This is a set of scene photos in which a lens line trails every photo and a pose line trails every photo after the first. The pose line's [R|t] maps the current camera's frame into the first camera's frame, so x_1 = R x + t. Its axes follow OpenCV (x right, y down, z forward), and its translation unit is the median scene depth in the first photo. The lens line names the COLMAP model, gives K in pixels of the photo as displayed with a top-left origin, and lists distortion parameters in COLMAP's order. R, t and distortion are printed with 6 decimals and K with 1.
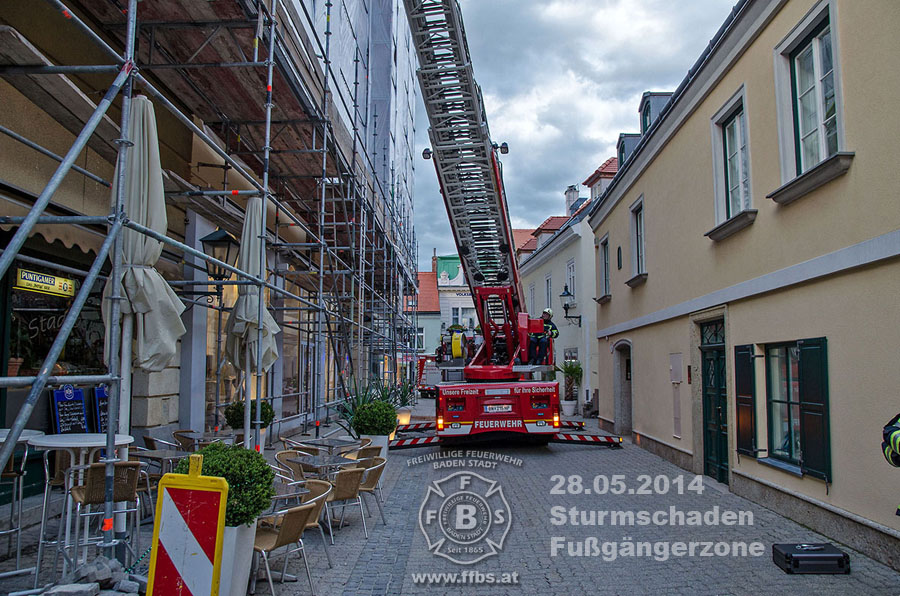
lens RADIAL K [[732.7, 0, 450.0], [0, 732.7, 298.0], [0, 0, 1]] dist [-0.125825, -0.000076]
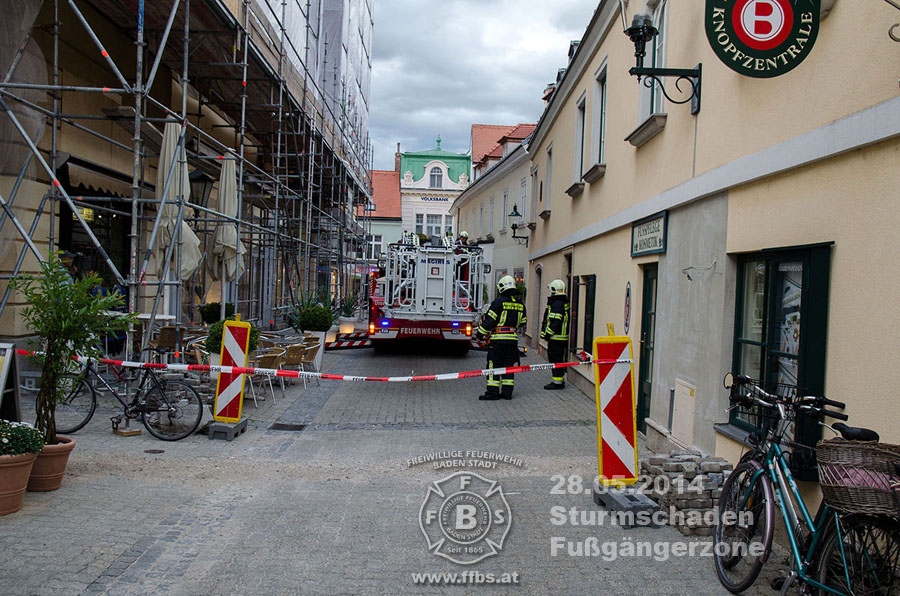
lens RADIAL K [[921.1, 0, 450.0], [0, 921.1, 298.0], [0, 0, 1]] dist [0.005904, -0.000694]
pose [[0.998828, 0.037118, 0.031056, 0.063336], [-0.040352, 0.993004, 0.110975, -0.049495], [-0.026720, -0.112098, 0.993338, -0.481663]]
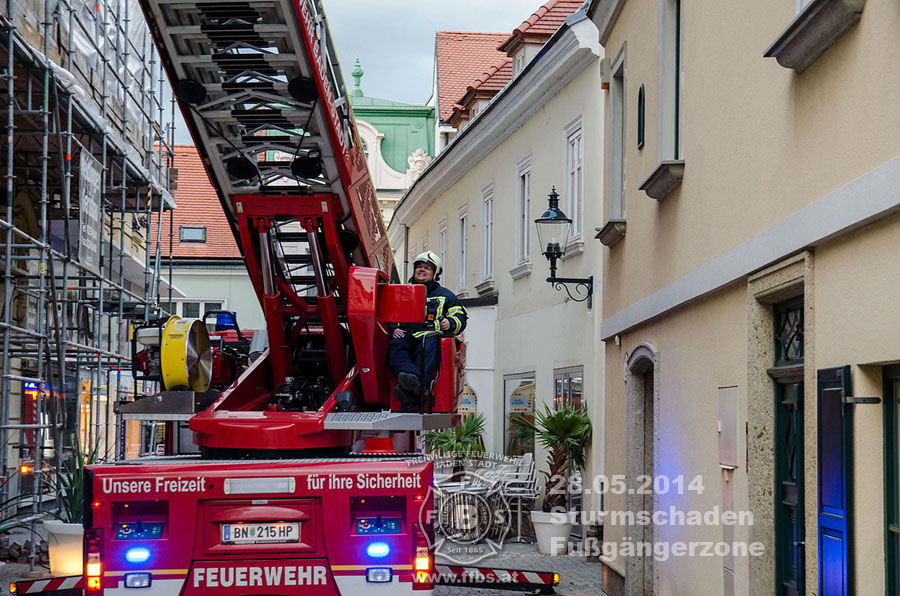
lens RADIAL K [[2021.4, 0, 450.0], [0, 2021.4, 298.0], [0, 0, 1]] dist [0.222165, -0.004260]
pose [[0.998458, 0.014827, 0.053494, 0.099634], [-0.016798, 0.999189, 0.036582, -0.001361], [-0.052908, -0.037425, 0.997898, 0.006047]]
